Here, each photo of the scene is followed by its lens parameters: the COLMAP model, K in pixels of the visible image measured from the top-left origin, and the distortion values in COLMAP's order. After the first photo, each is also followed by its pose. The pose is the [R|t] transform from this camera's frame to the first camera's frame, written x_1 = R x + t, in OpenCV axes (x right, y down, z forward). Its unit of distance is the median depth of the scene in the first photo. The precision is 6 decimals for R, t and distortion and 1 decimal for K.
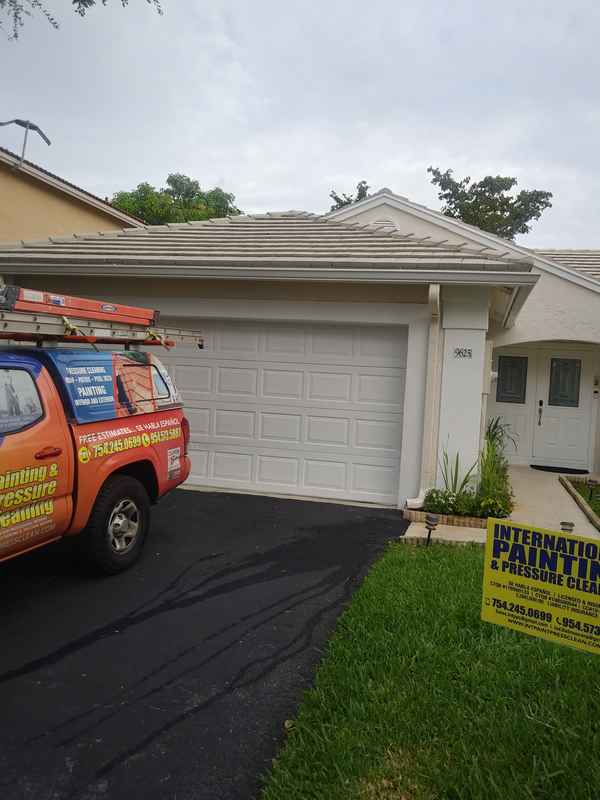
lens RADIAL K [[650.3, 0, 314.6], [0, 650.3, 381.7], [0, 0, 1]] dist [0.040604, -0.080567]
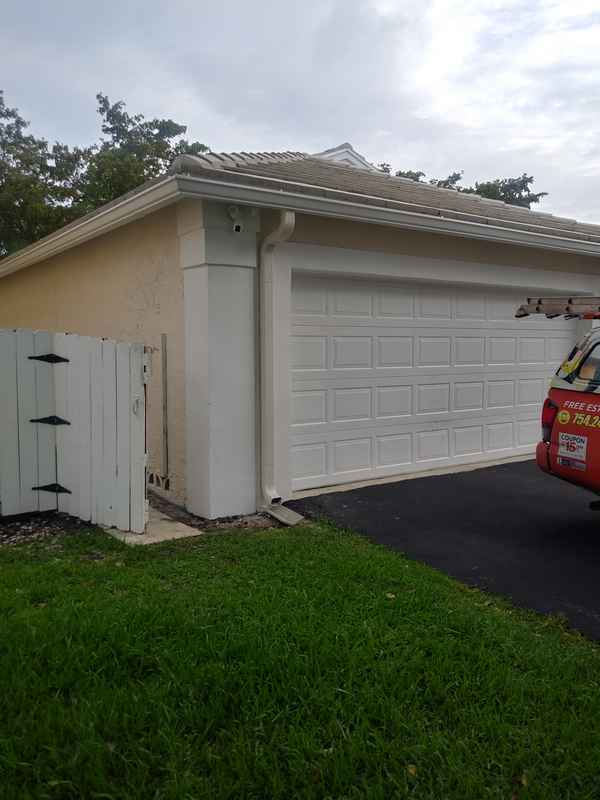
lens RADIAL K [[650.3, 0, 314.6], [0, 650.3, 381.7], [0, 0, 1]] dist [0.040604, -0.080567]
pose [[0.642168, -0.100600, 0.759934, -0.331736], [0.045316, 0.994600, 0.093371, -0.019023], [-0.765223, -0.025523, 0.643259, 0.221586]]
